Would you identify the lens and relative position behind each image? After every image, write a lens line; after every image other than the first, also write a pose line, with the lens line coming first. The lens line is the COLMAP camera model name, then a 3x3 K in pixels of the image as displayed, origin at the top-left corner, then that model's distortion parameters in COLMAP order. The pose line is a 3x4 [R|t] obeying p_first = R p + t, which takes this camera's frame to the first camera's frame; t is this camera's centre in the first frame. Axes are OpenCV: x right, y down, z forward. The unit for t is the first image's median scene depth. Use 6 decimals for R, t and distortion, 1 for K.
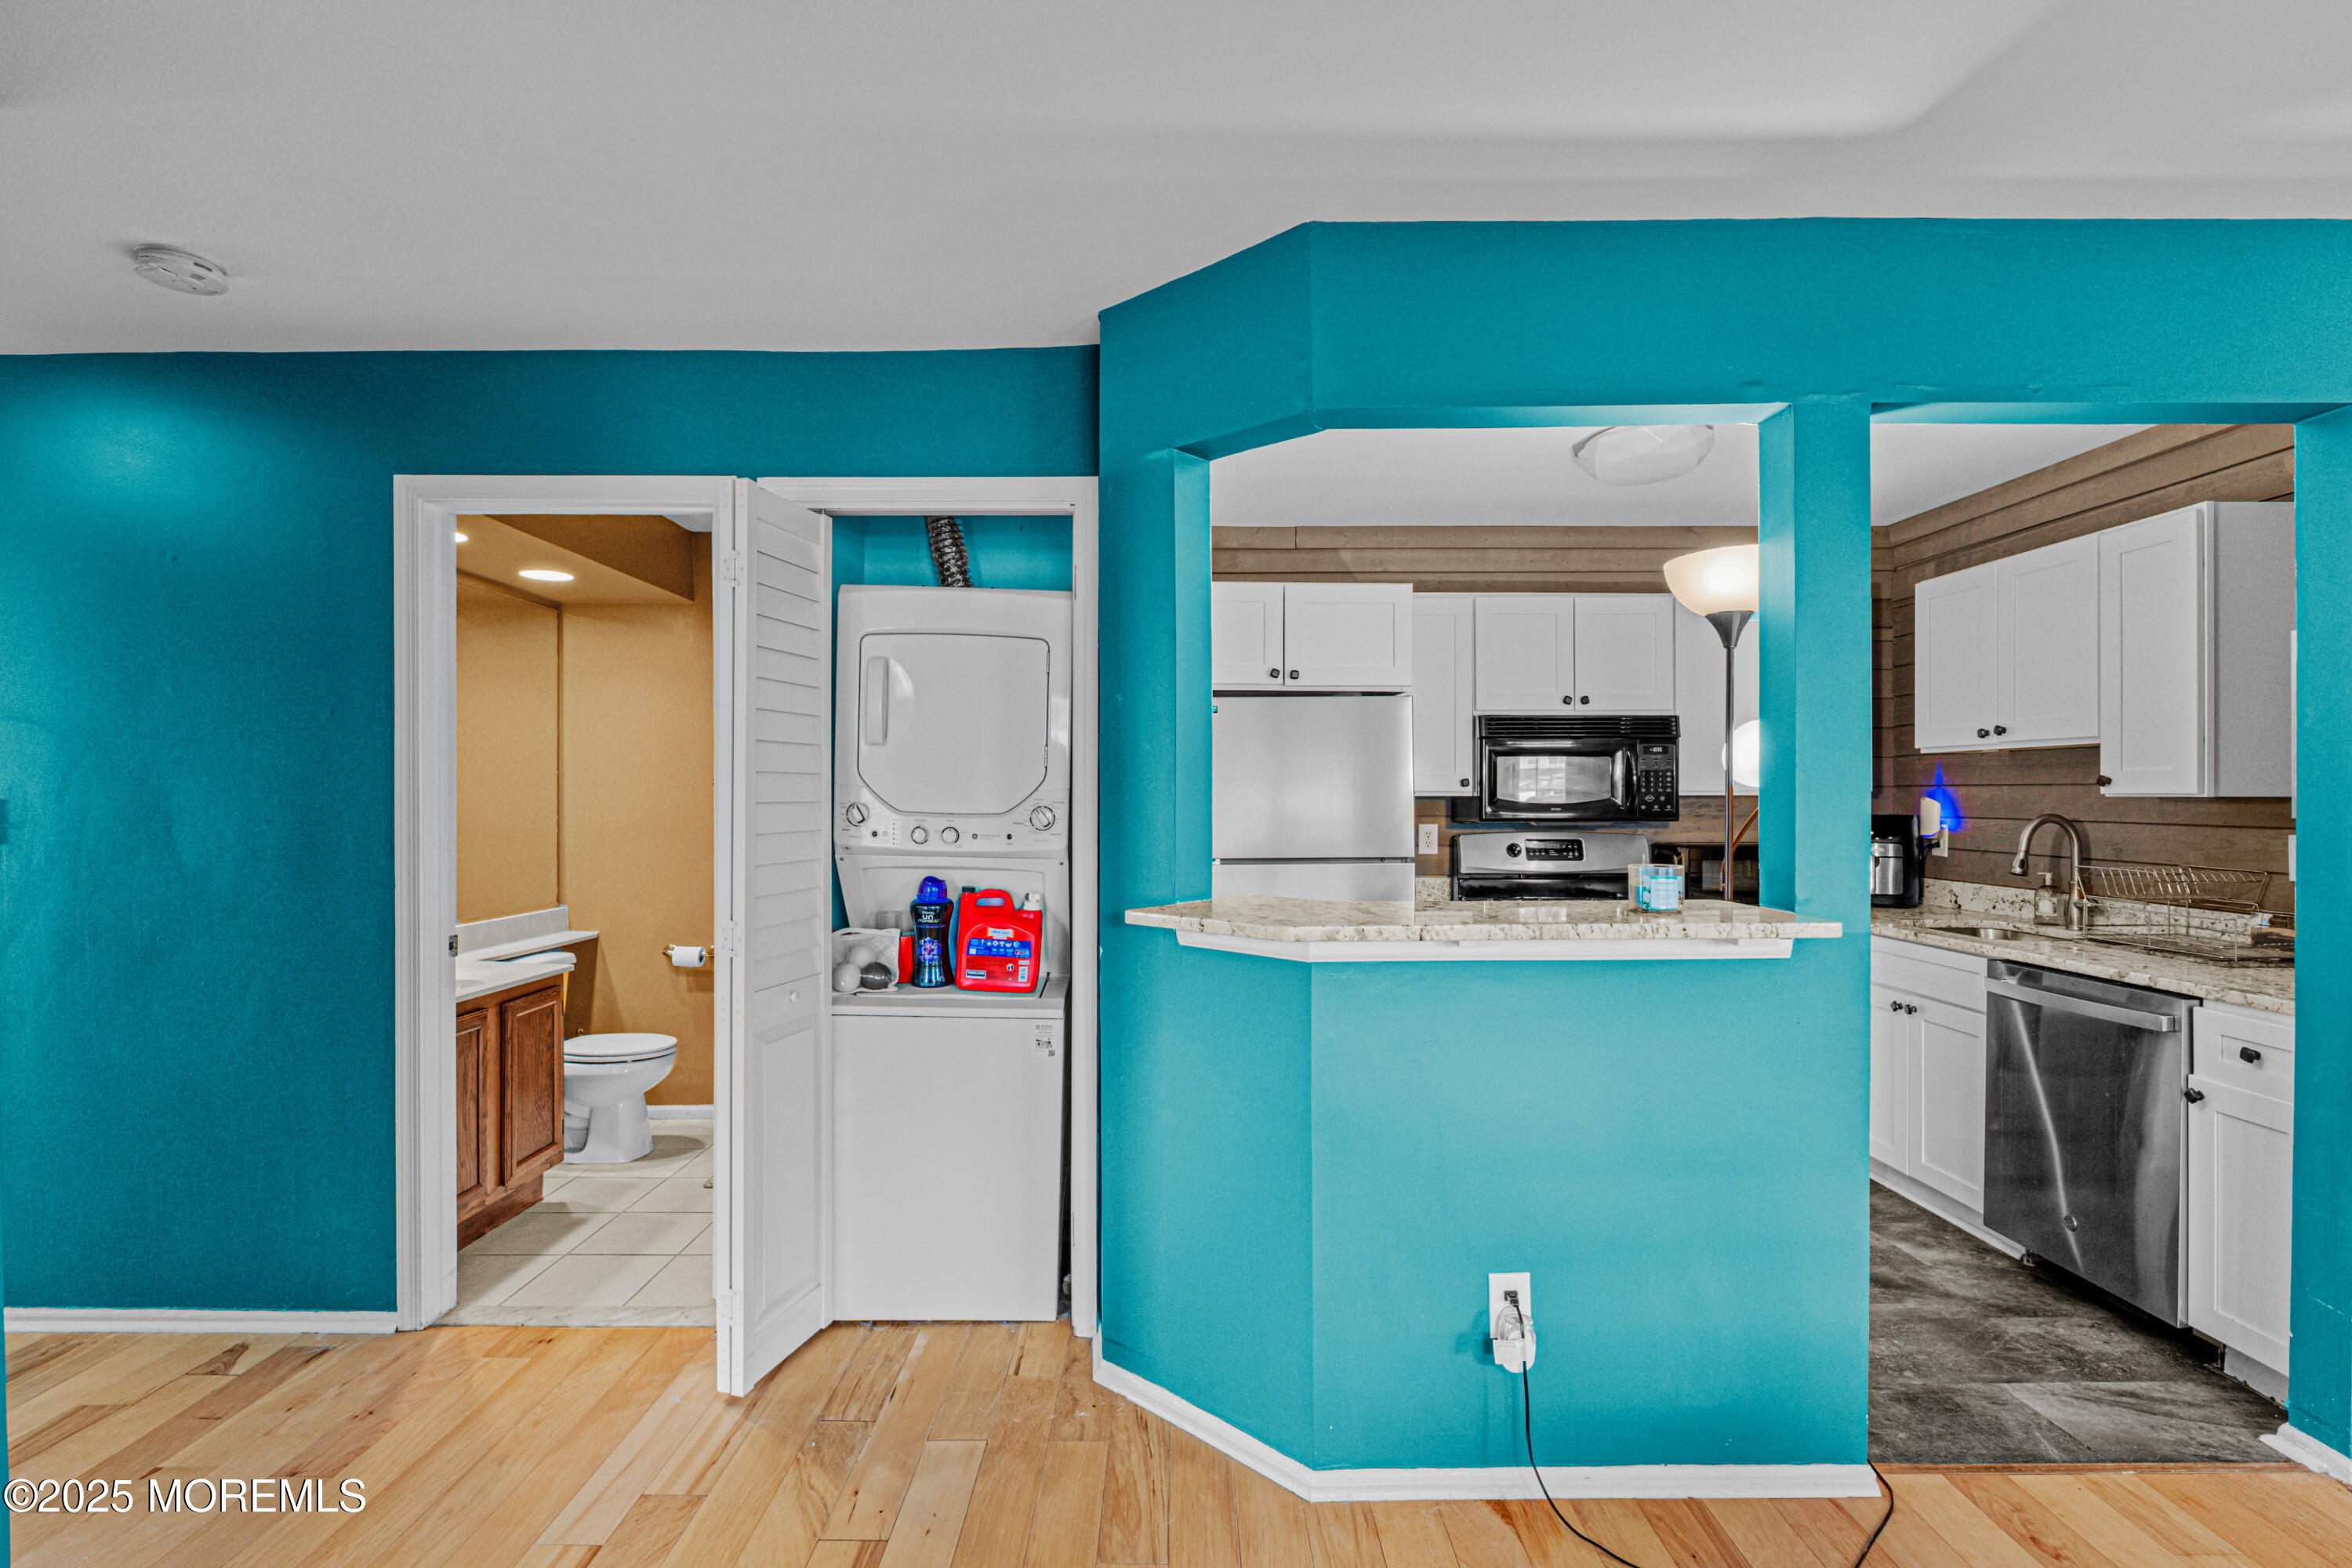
lens RADIAL K [[1082.0, 0, 1171.0], [0, 1082.0, 795.7], [0, 0, 1]] dist [-0.009832, 0.000204]
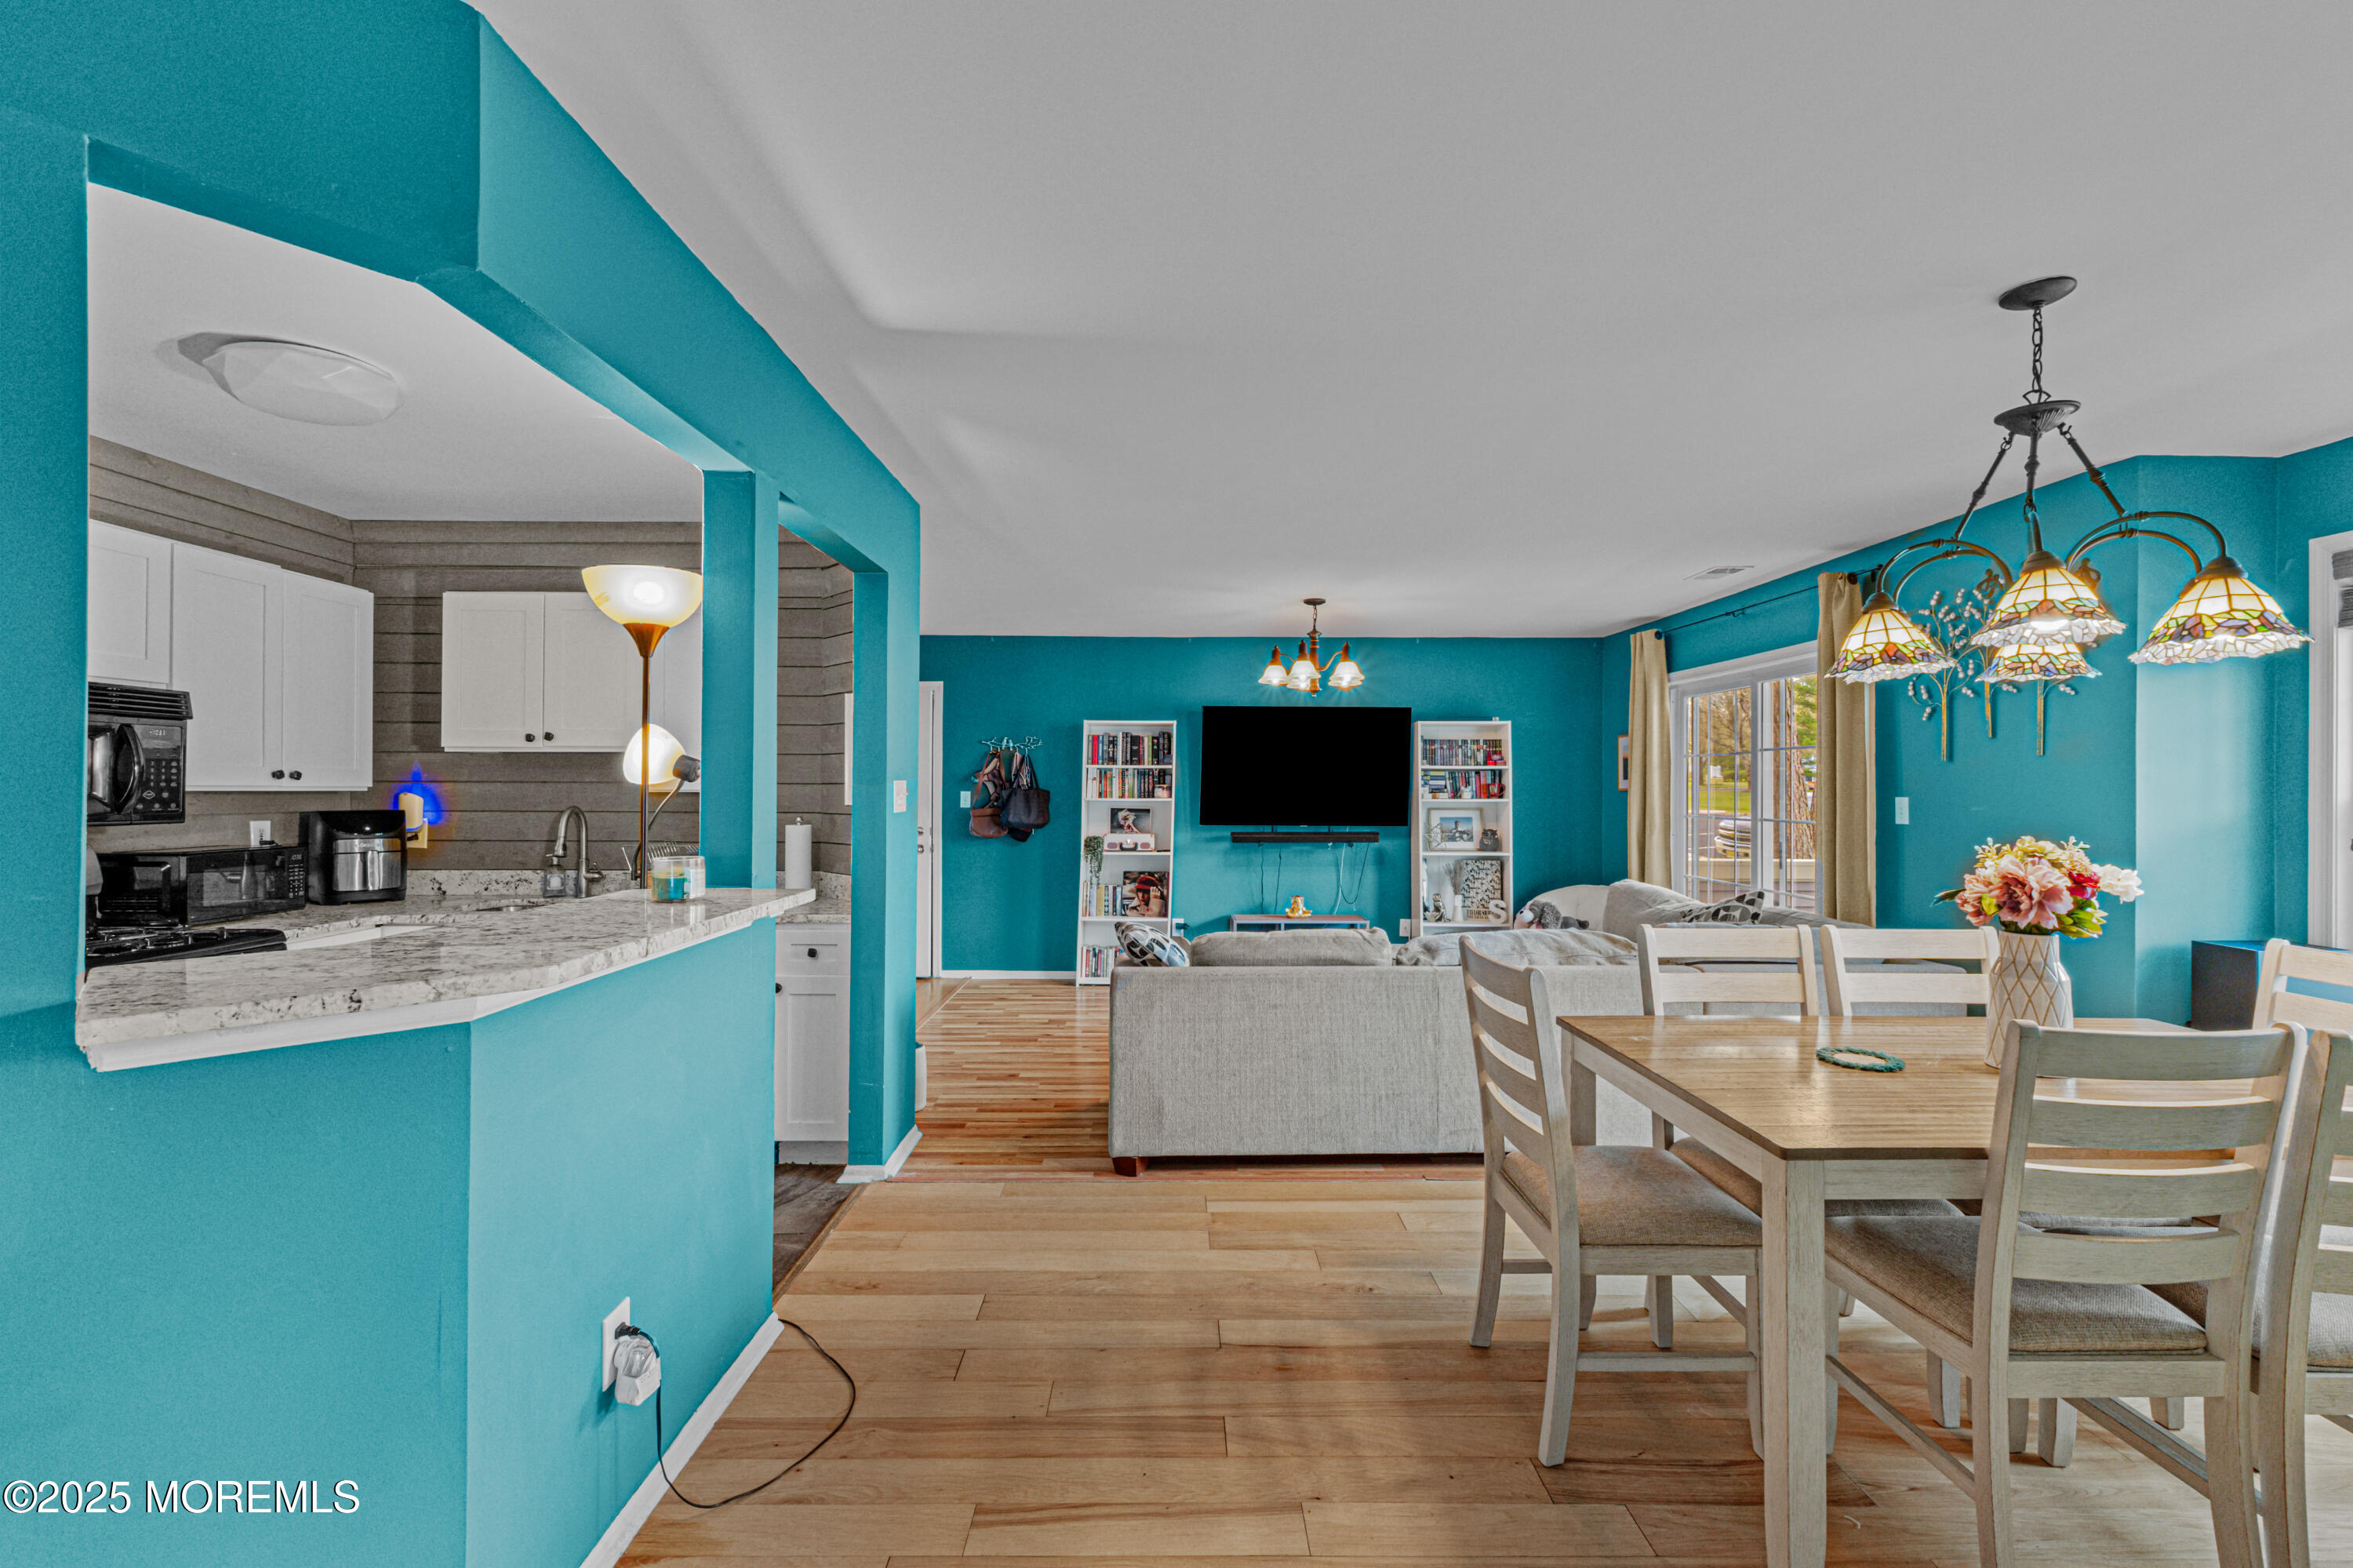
lens RADIAL K [[988.2, 0, 1175.2], [0, 988.2, 783.0], [0, 0, 1]] dist [0.006021, -0.000316]
pose [[-0.009529, 0.007127, 0.999929, -0.297277], [0.000305, 0.999975, -0.007125, -0.000854], [-0.999955, 0.000237, -0.009531, 0.287482]]
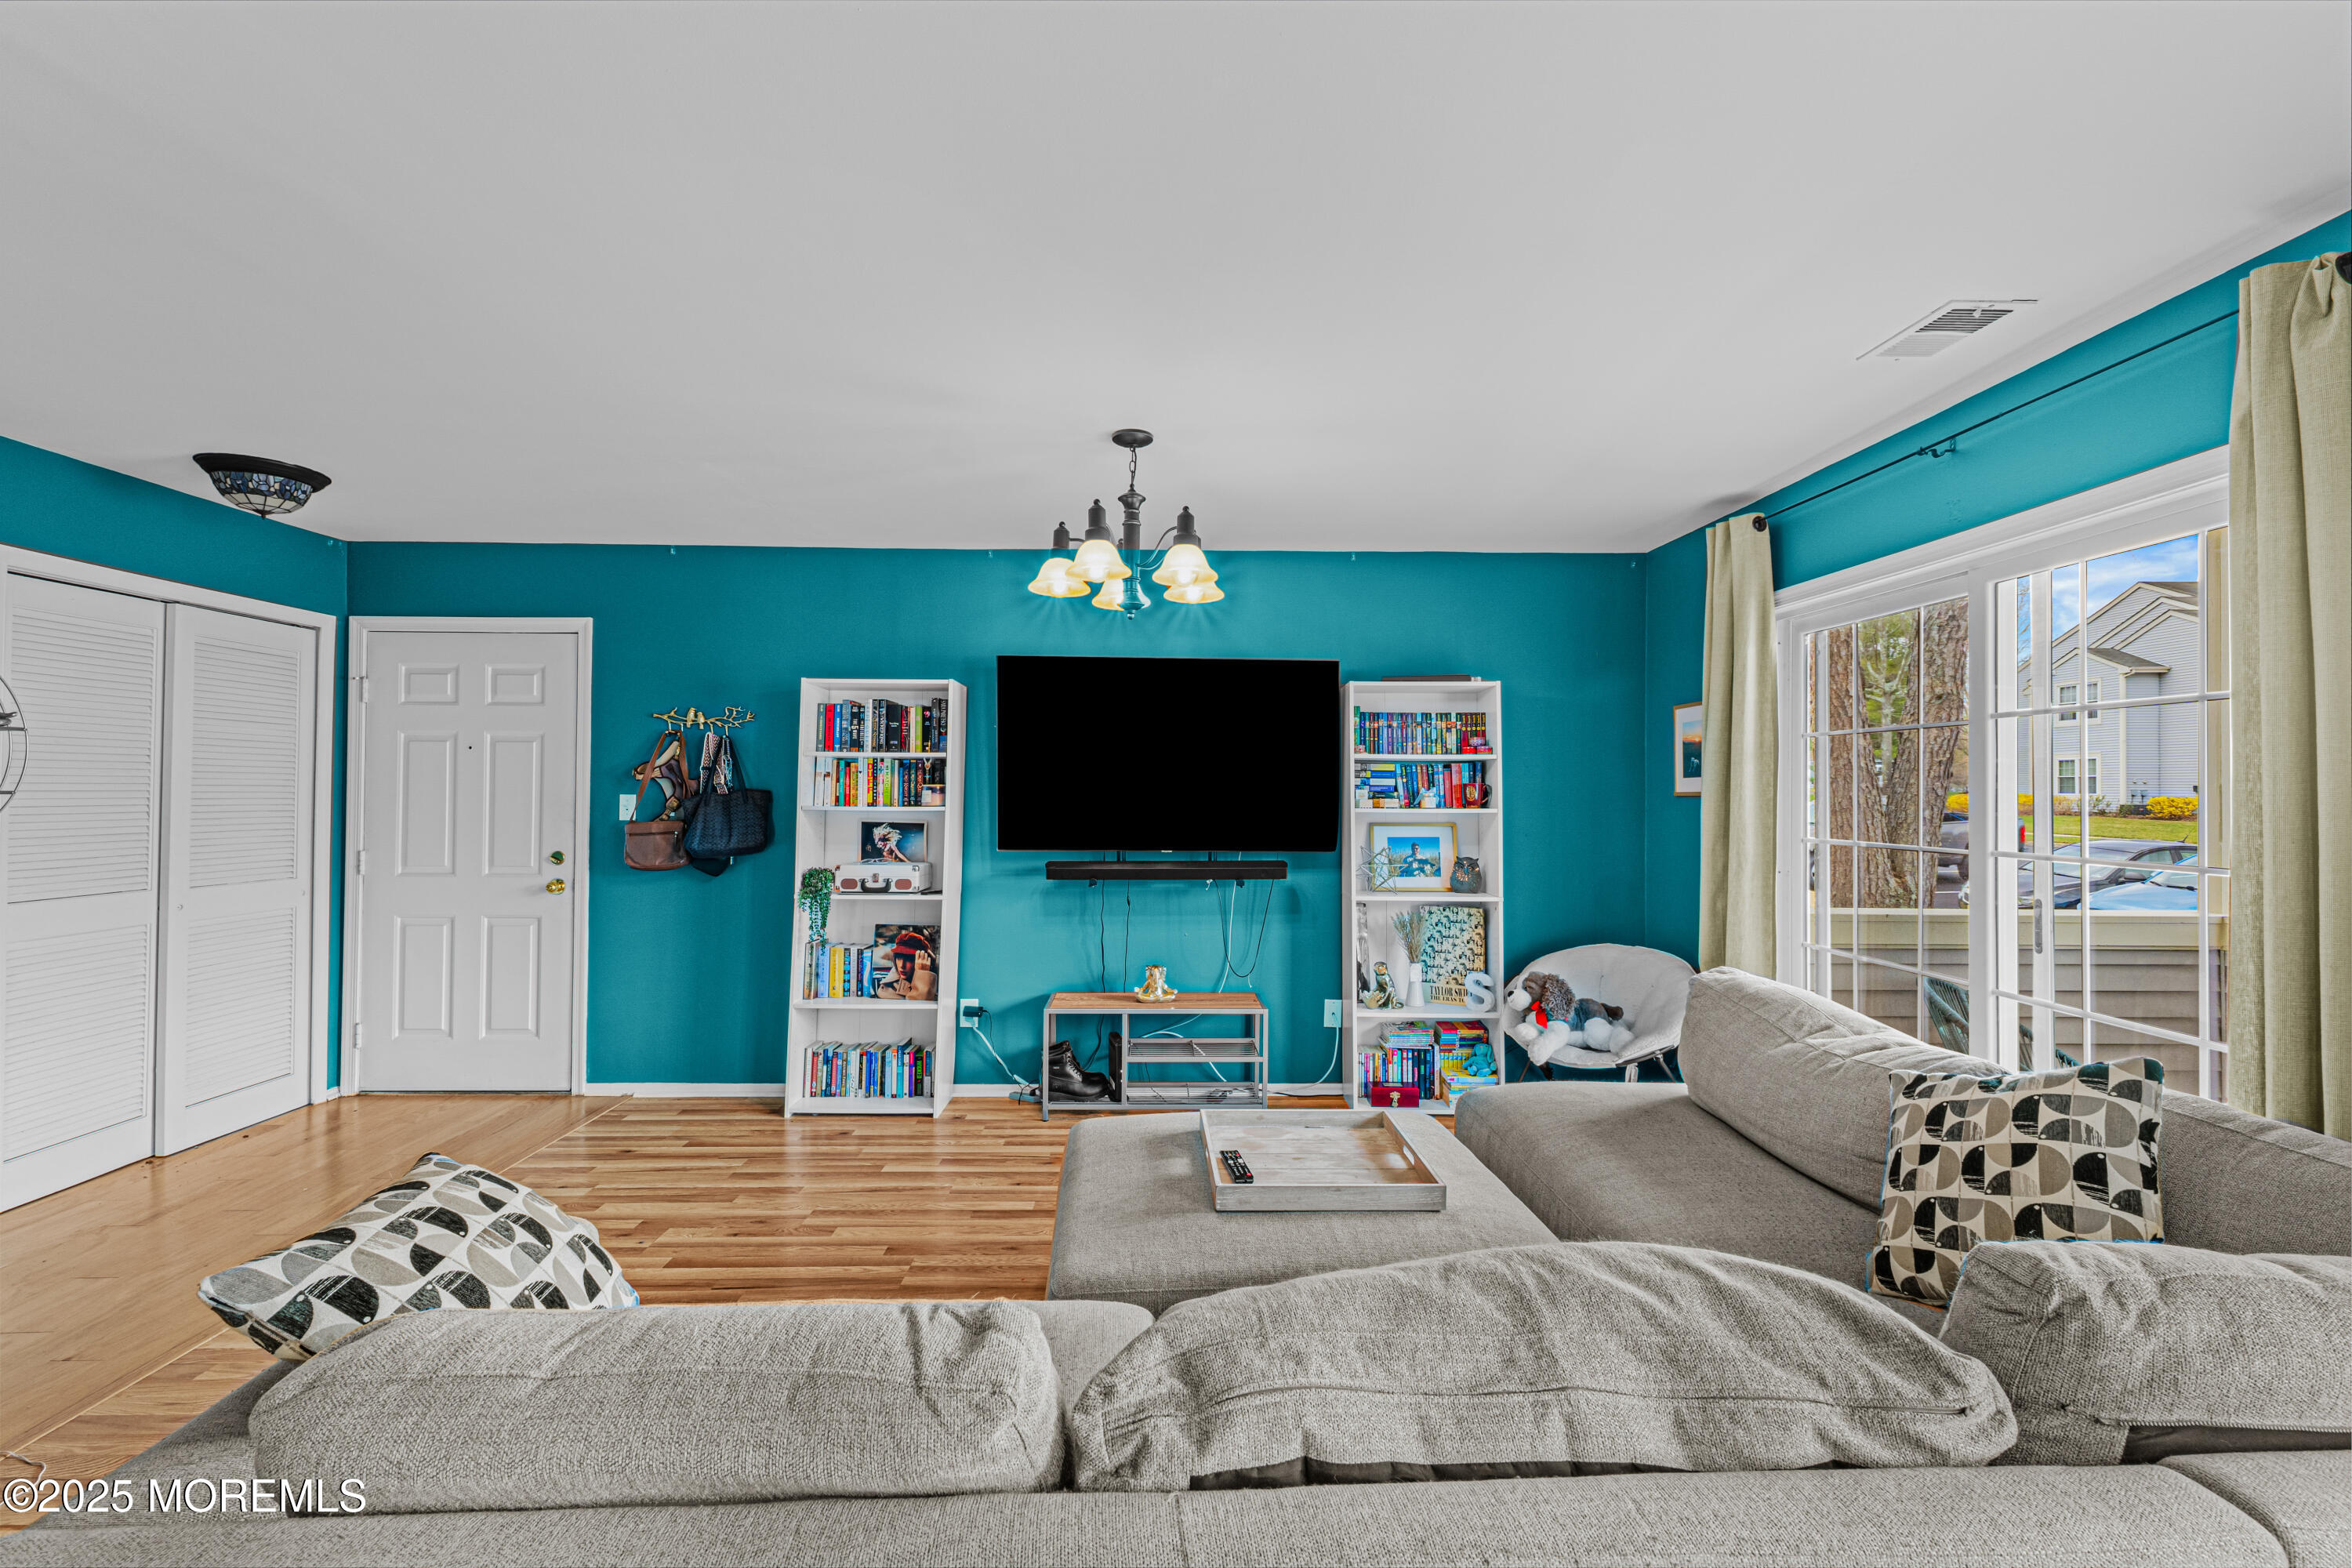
lens RADIAL K [[987.7, 0, 1174.7], [0, 987.7, 783.0], [0, 0, 1]] dist [0.006021, -0.000316]
pose [[-0.019046, 0.010199, 0.999767, 0.391741], [-0.001468, 0.999947, -0.010228, -0.001284], [-0.999818, -0.001662, -0.019030, 0.047242]]
